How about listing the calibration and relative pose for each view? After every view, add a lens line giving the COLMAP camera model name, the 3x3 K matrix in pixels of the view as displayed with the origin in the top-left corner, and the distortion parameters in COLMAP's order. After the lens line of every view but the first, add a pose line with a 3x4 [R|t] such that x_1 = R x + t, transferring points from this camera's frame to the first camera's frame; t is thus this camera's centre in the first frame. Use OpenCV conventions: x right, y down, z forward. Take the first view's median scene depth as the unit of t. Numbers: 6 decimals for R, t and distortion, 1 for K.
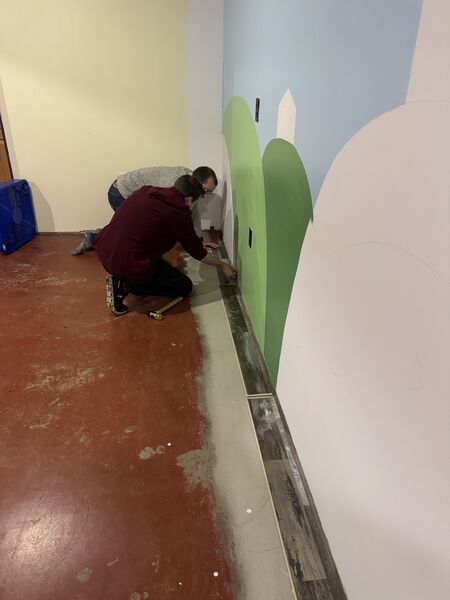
lens RADIAL K [[424.5, 0, 226.3], [0, 424.5, 300.3], [0, 0, 1]] dist [0.008459, 0.001317]
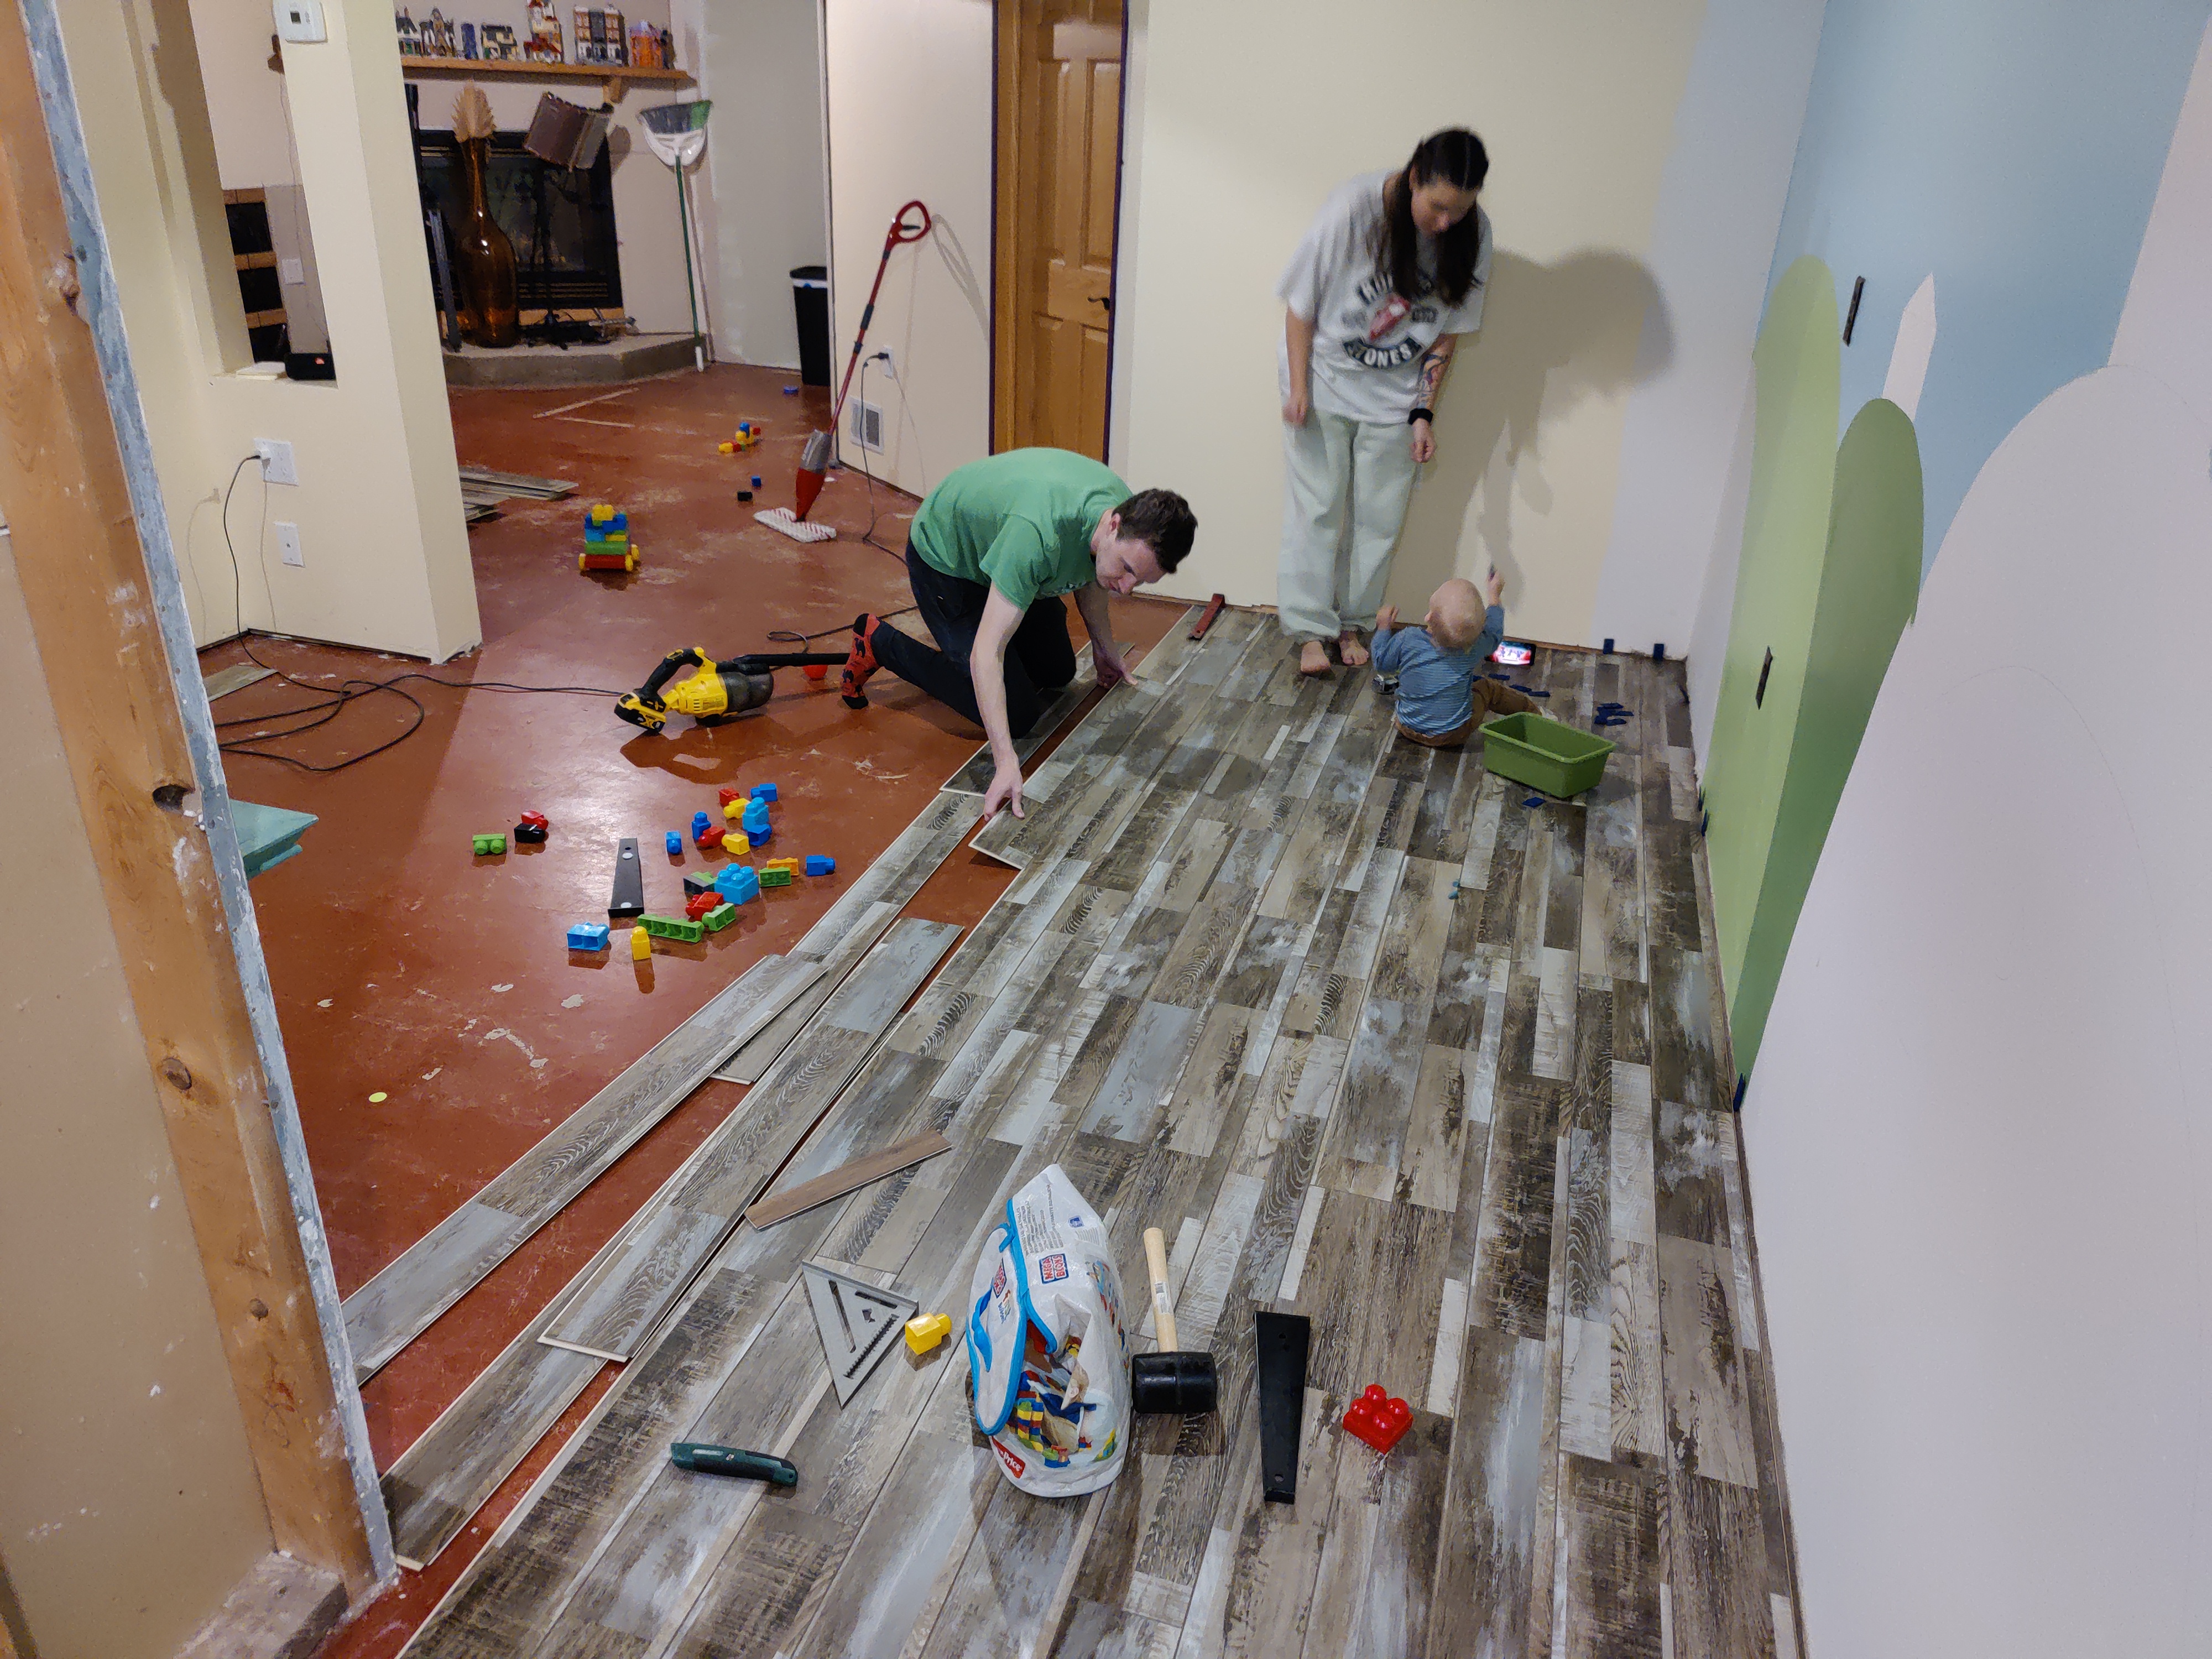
lens RADIAL K [[1538.4, 0, 1097.4], [0, 1538.4, 831.1], [0, 0, 1]] dist [0.013137, 0.003036]
pose [[0.913814, 0.185685, -0.361200, 0.059532], [-0.204205, 0.978836, -0.013430, 0.147754], [0.351062, 0.086031, 0.932391, -0.477106]]
